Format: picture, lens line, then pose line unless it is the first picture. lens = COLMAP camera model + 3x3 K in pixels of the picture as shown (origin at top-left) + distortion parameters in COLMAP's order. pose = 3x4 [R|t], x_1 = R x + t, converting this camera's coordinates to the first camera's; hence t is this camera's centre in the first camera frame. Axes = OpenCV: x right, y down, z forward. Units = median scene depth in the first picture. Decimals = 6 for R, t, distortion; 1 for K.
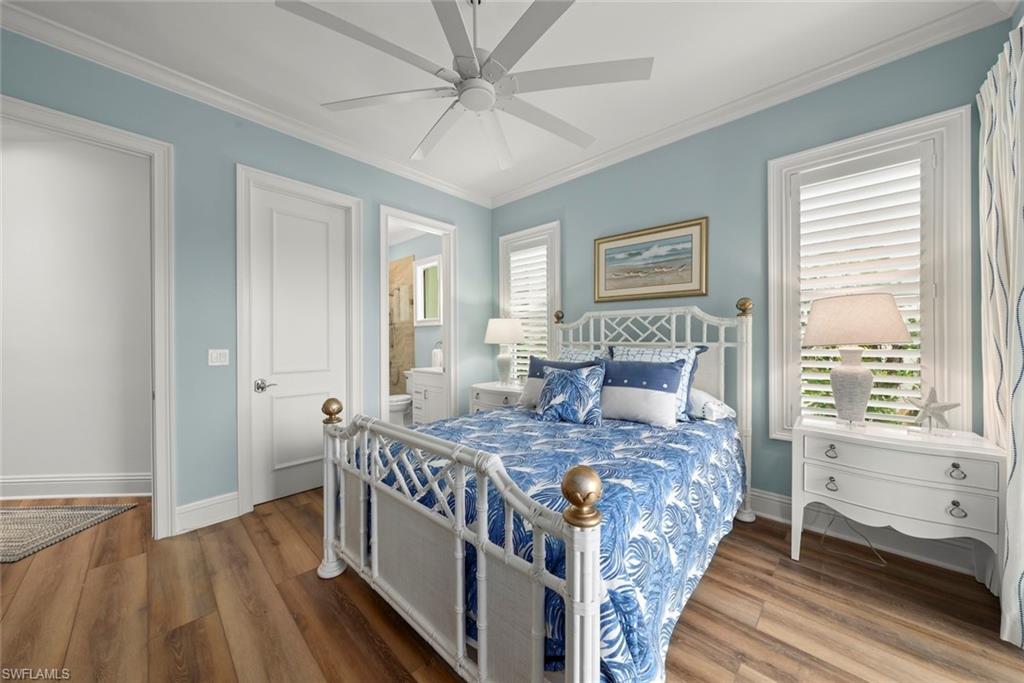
lens RADIAL K [[369.7, 0, 503.6], [0, 369.7, 347.5], [0, 0, 1]] dist [0.001631, 0.000448]
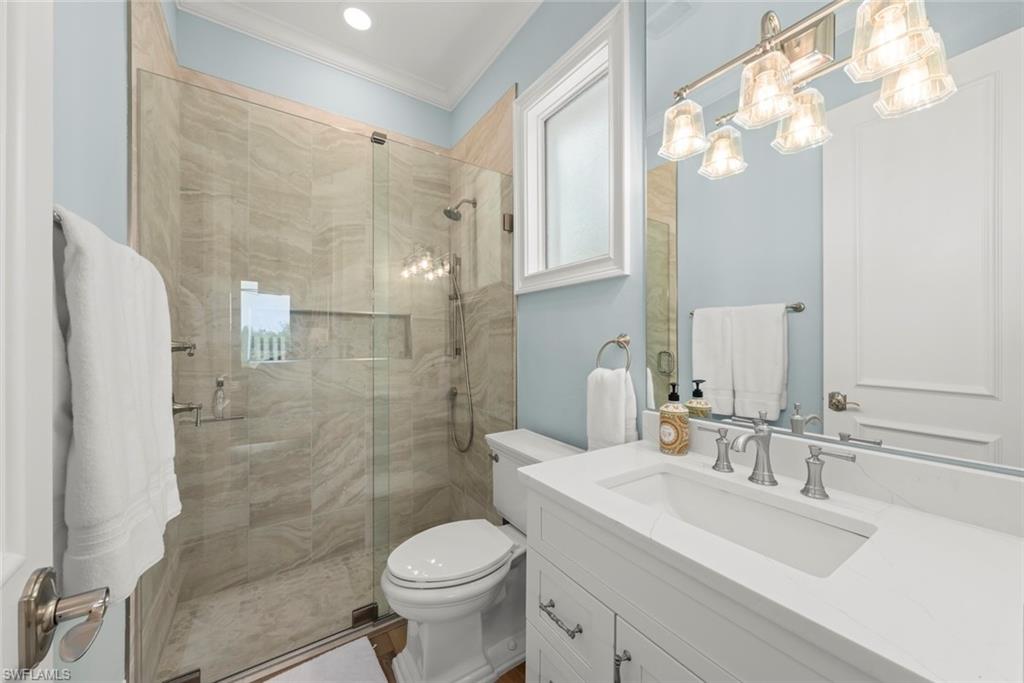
lens RADIAL K [[369.7, 0, 519.9], [0, 369.7, 337.9], [0, 0, 1]] dist [0.001631, 0.000448]
pose [[0.984895, -0.000417, -0.173154, -0.178835], [-0.000989, 0.999967, -0.008035, -0.014805], [0.173151, 0.008085, 0.984862, 0.663827]]
